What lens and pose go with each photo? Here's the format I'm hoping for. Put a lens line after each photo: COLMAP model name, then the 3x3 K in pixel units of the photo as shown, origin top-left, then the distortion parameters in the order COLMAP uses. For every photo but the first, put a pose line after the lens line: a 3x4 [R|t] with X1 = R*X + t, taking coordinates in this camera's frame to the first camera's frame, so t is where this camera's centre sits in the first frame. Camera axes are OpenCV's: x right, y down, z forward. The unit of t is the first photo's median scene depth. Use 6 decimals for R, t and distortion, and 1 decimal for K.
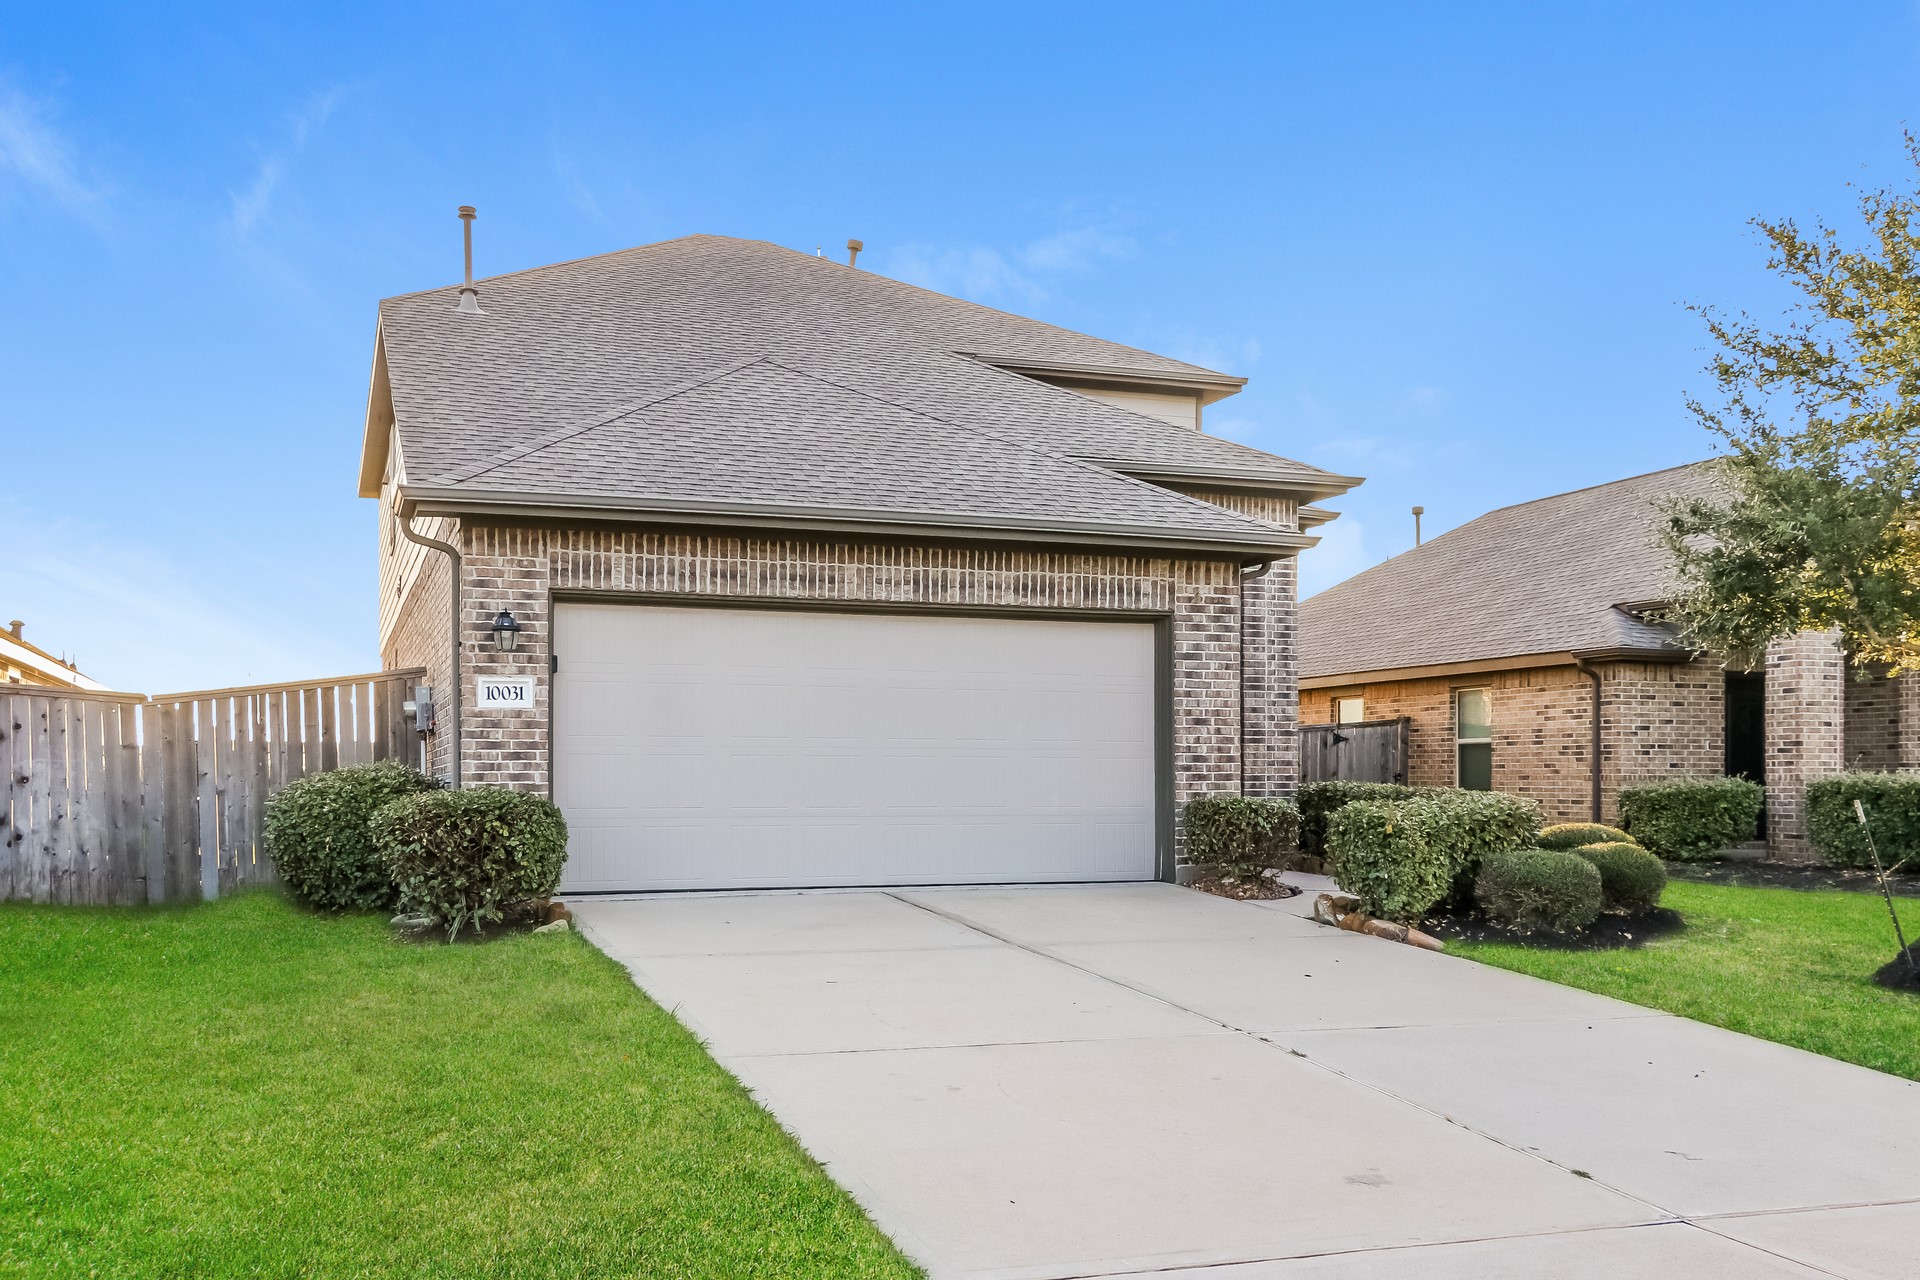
lens RADIAL K [[1757.0, 0, 957.0], [0, 1757.0, 583.5], [0, 0, 1]] dist [0.043497, 0.006821]
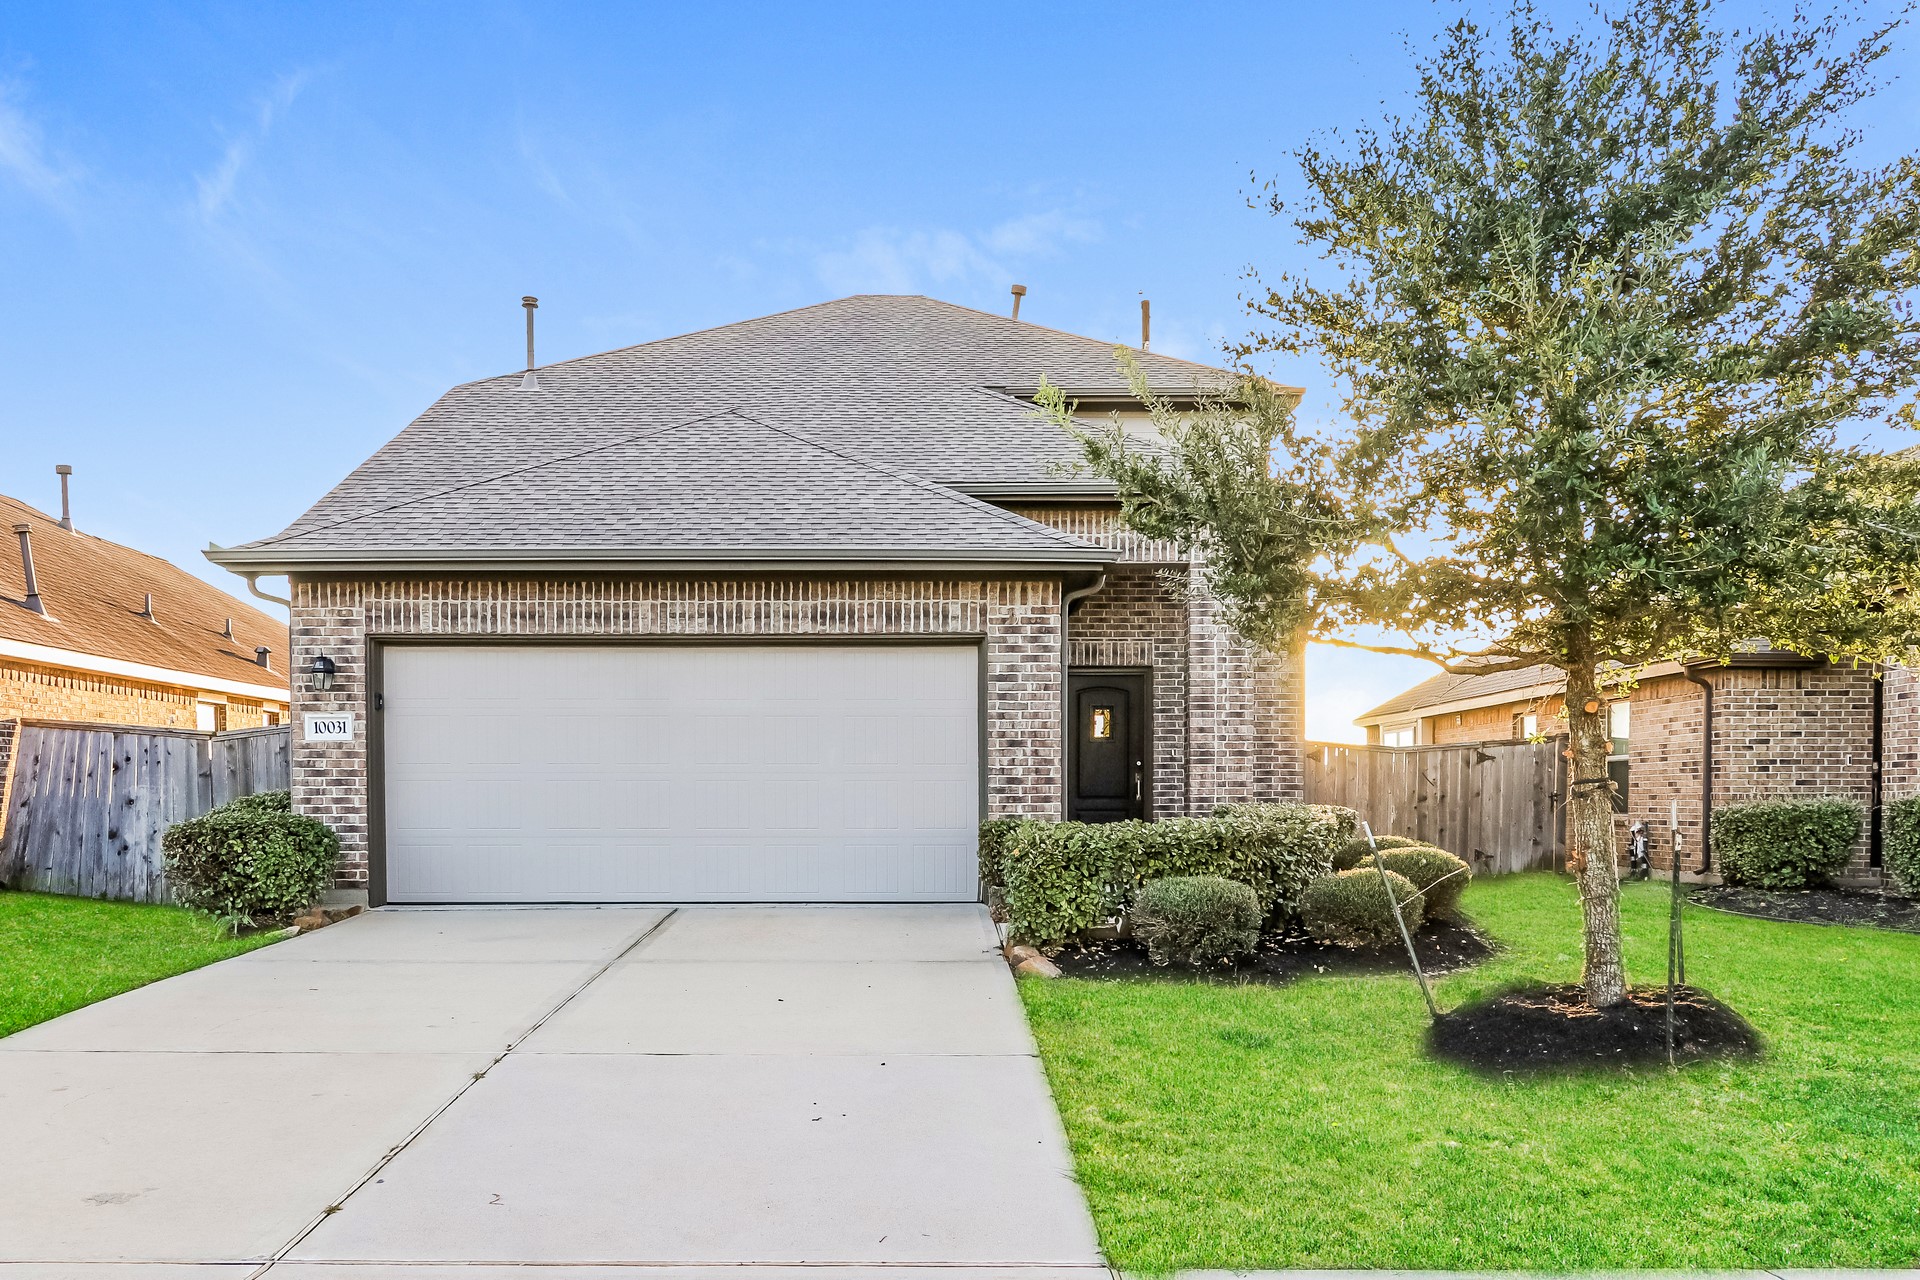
lens RADIAL K [[1637.7, 0, 962.6], [0, 1637.7, 672.7], [0, 0, 1]] dist [0.003987, -0.007795]
pose [[0.940860, -0.028476, -0.337596, 0.424594], [0.039668, 0.998867, 0.026299, 0.013339], [0.336465, -0.038135, 0.940924, 0.123992]]
